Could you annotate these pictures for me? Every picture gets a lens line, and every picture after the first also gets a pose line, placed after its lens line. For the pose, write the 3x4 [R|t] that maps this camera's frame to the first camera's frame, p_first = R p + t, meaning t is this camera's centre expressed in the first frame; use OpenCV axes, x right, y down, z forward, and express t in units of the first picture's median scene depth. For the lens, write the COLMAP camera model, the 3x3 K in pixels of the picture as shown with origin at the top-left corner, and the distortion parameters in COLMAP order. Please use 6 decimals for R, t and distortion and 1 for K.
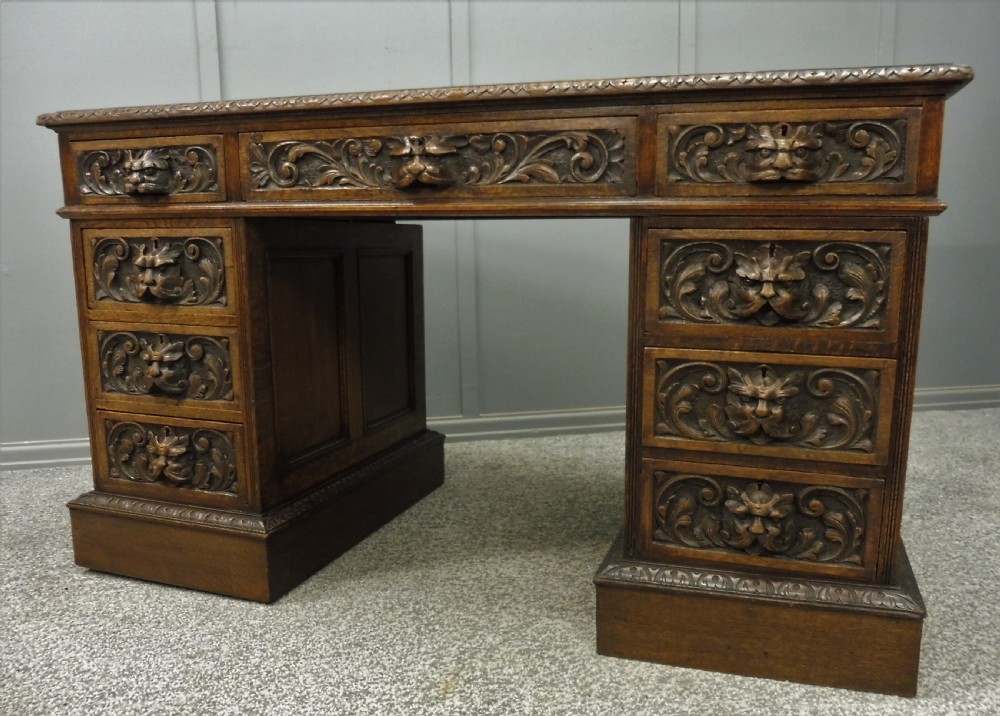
lens RADIAL K [[794.9, 0, 532.3], [0, 794.9, 372.5], [0, 0, 1]] dist [-0.005331, -0.074309]
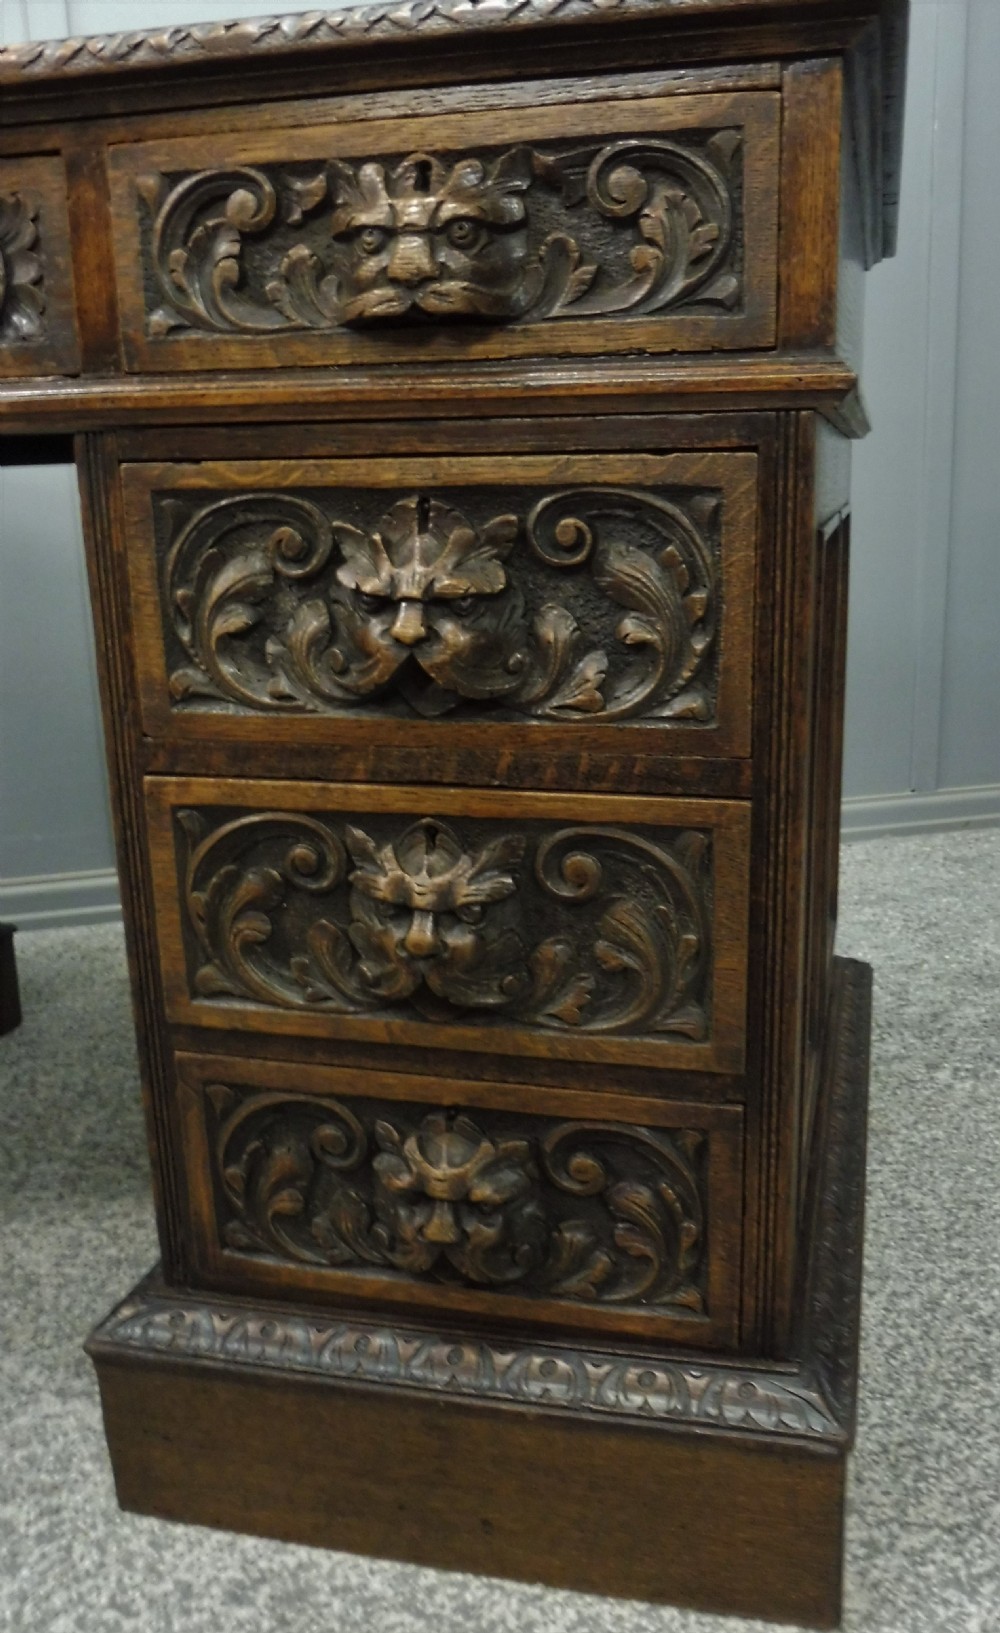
lens RADIAL K [[1325.6, 0, 562.1], [0, 1325.6, 819.0], [0, 0, 1]] dist [-0.011155, -0.070026]
pose [[0.997238, -0.032706, 0.066678, 0.300213], [0.028522, 0.997620, 0.062773, -0.045685], [-0.068573, -0.060698, 0.995798, 0.347318]]
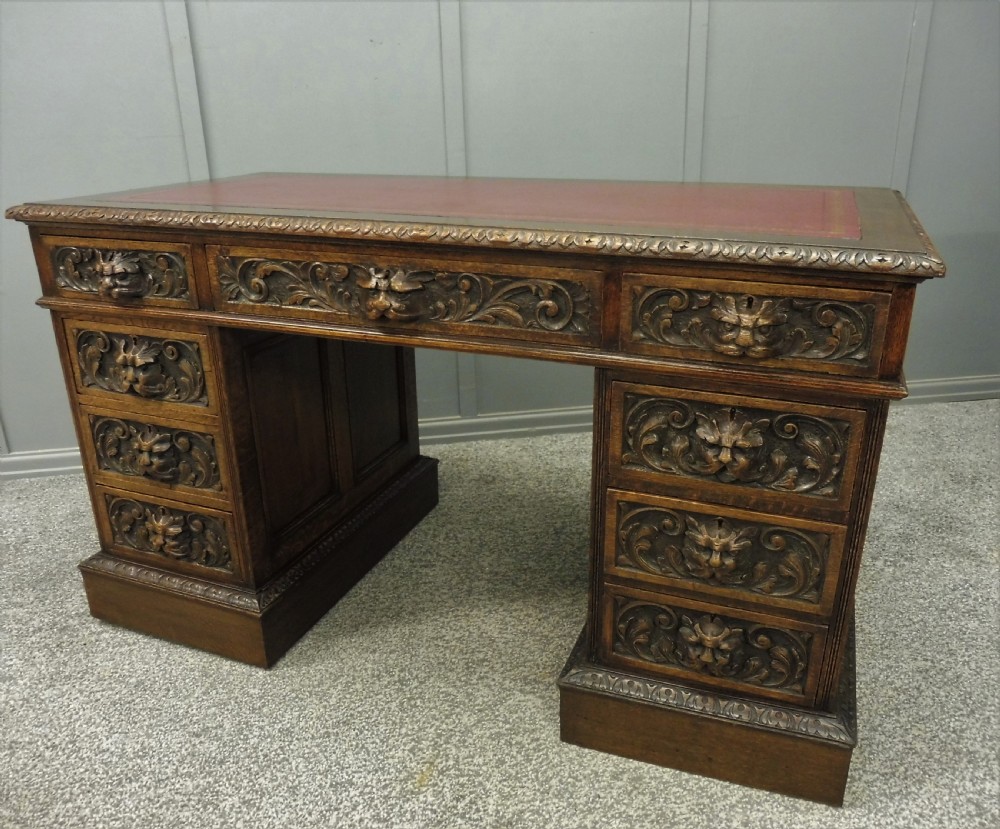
lens RADIAL K [[801.5, 0, 532.7], [0, 801.5, 415.7], [0, 0, 1]] dist [-0.011050, -0.067051]
pose [[0.999498, 0.012850, -0.028973, 0.074197], [-0.006902, 0.980433, 0.196734, -0.327176], [0.030934, -0.196435, 0.980029, 0.001134]]
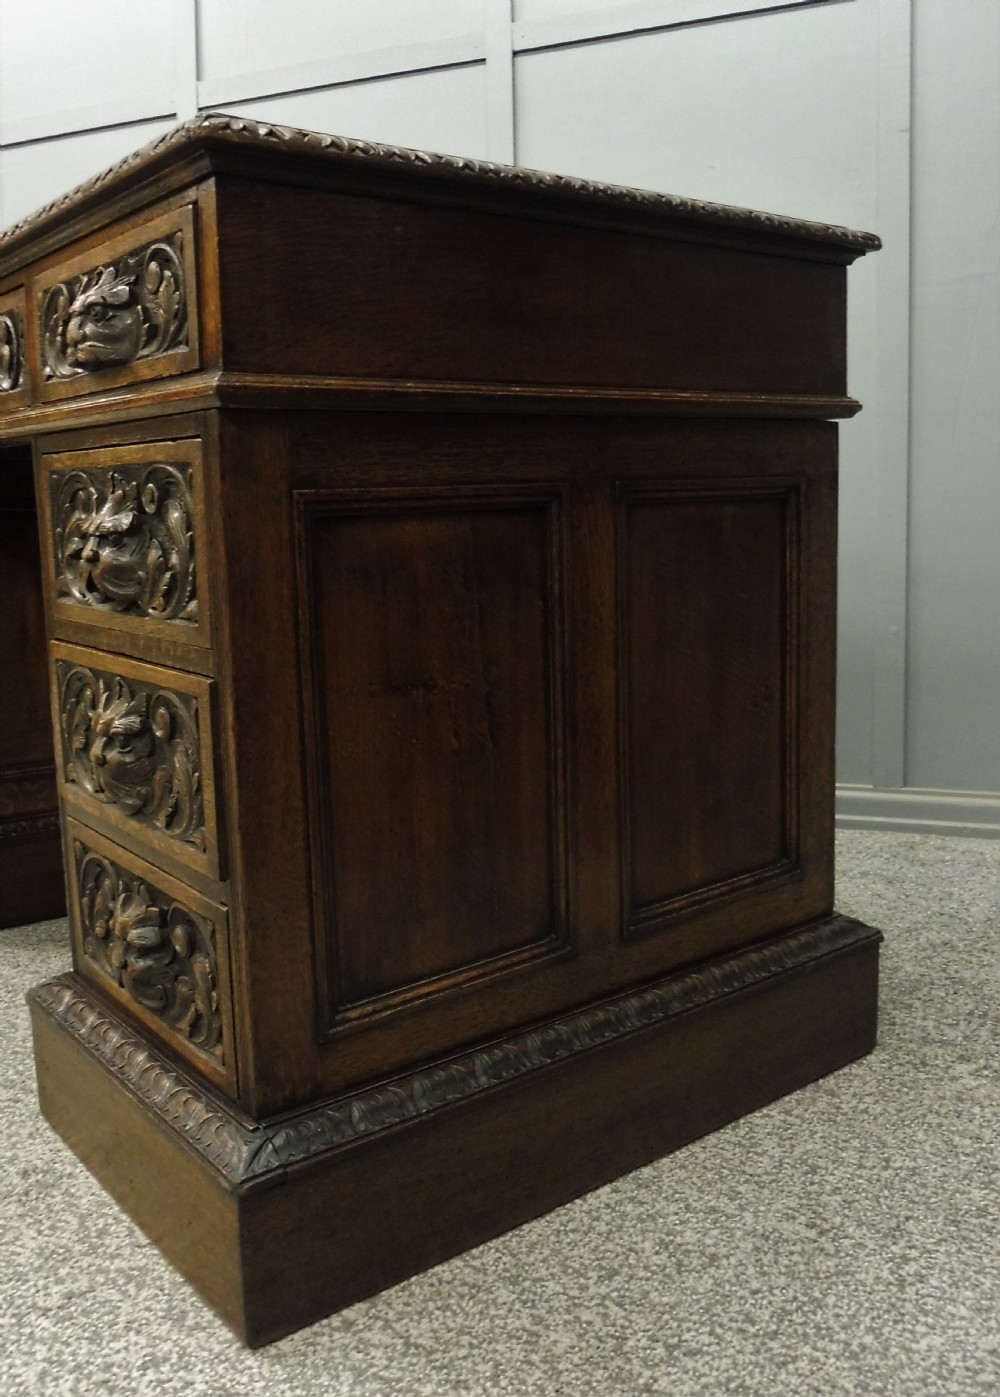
lens RADIAL K [[1226.8, 0, 499.9], [0, 1226.8, 653.6], [0, 0, 1]] dist [0.003819, -0.092778]
pose [[0.825757, 0.058255, -0.561009, 0.986366], [-0.081828, 0.996502, -0.016969, -0.033777], [0.558058, 0.059919, 0.827636, 0.390094]]
